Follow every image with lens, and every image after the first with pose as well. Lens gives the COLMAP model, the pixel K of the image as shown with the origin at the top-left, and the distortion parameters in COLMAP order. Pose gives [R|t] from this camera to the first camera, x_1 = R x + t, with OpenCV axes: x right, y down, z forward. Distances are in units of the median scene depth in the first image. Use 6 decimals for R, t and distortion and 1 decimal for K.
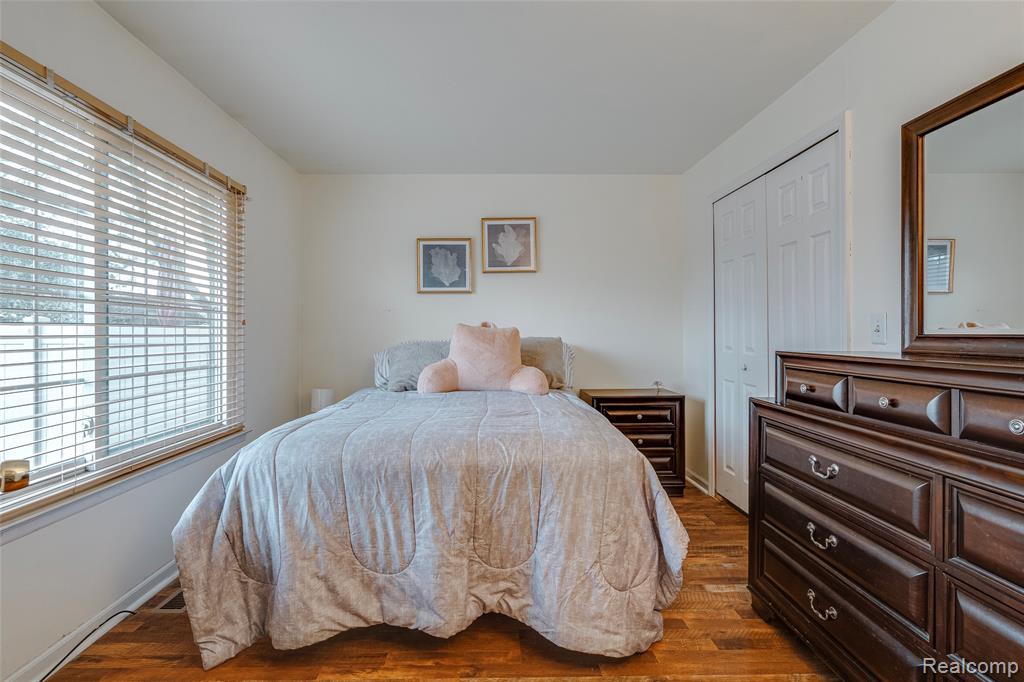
lens RADIAL K [[470.9, 0, 491.9], [0, 470.9, 334.6], [0, 0, 1]] dist [0.000519, 0.002227]
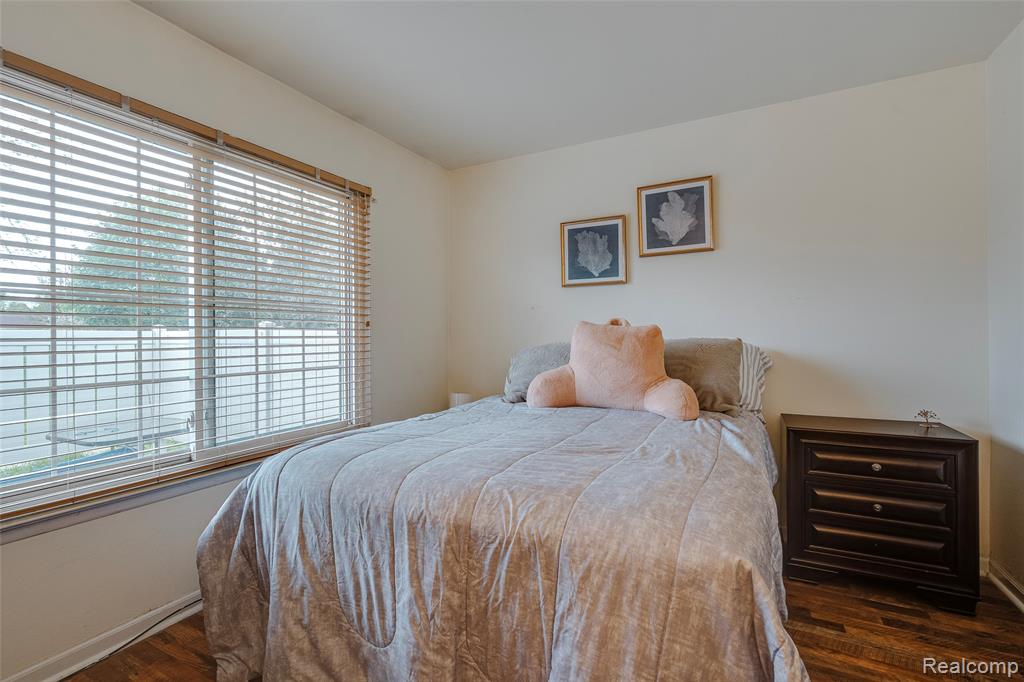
lens RADIAL K [[470.9, 0, 501.6], [0, 470.9, 334.2], [0, 0, 1]] dist [0.000519, 0.002227]
pose [[0.877694, -0.003160, -0.479211, 0.311222], [0.003364, 0.999994, -0.000434, -0.002695], [0.479210, -0.001231, 0.877699, 0.385103]]
